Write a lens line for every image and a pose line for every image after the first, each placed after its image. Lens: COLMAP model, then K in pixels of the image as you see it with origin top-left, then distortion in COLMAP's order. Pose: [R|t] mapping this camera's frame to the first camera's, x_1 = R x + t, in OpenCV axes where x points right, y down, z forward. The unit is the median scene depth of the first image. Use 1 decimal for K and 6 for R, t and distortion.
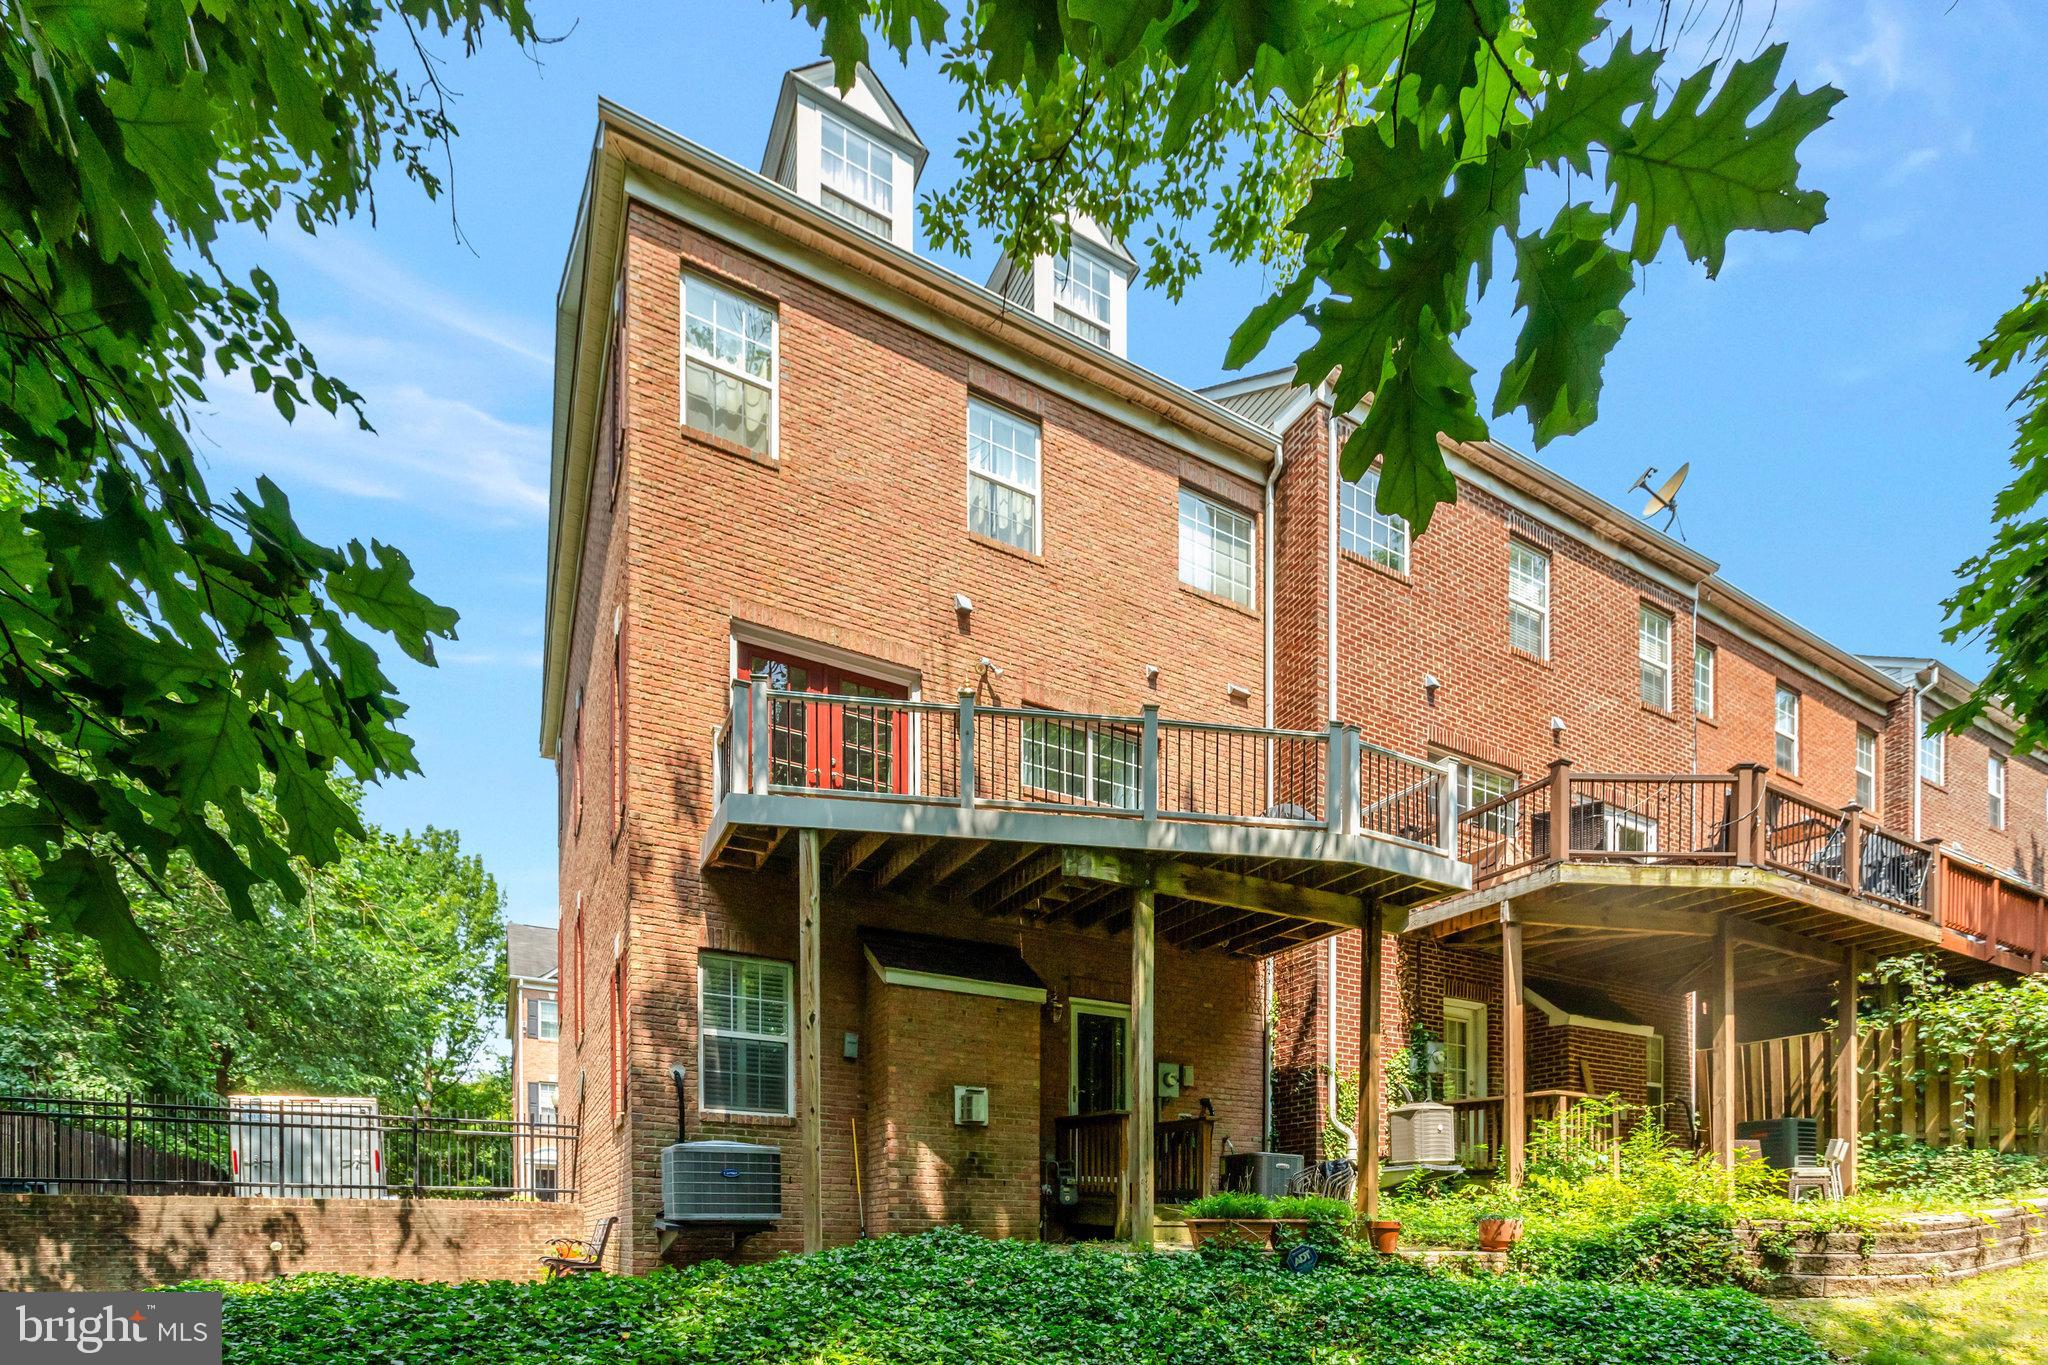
lens RADIAL K [[986.9, 0, 1024.0], [0, 986.9, 682.5], [0, 0, 1]] dist [0.022644, -0.000653]
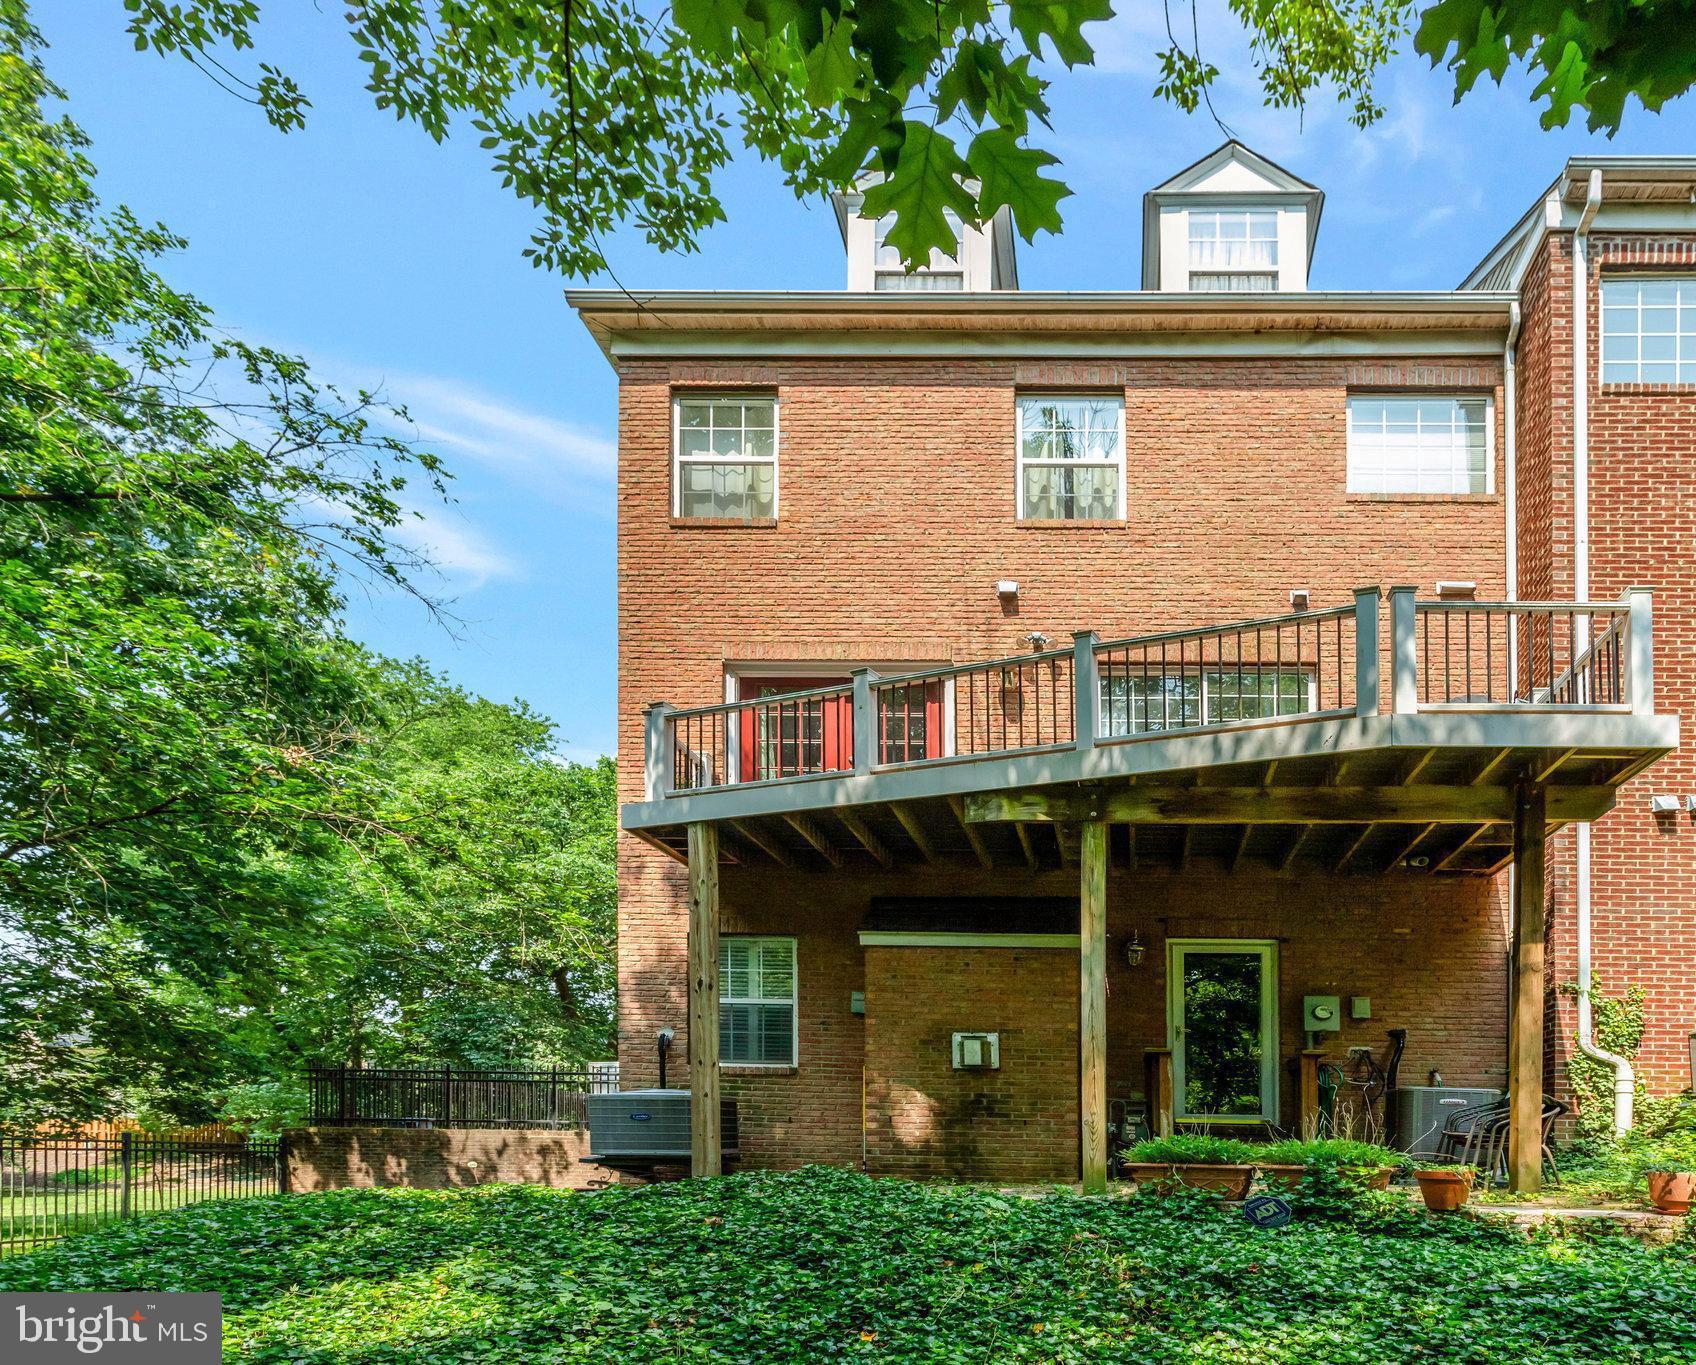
lens RADIAL K [[852.6, 0, 848.1], [0, 852.6, 741.8], [0, 0, 1]] dist [0.005494, 0.000950]
pose [[0.852291, -0.219716, -0.474683, 0.306200], [0.241565, 0.970263, -0.015377, 0.083758], [0.463946, -0.101561, 0.880022, 0.161209]]
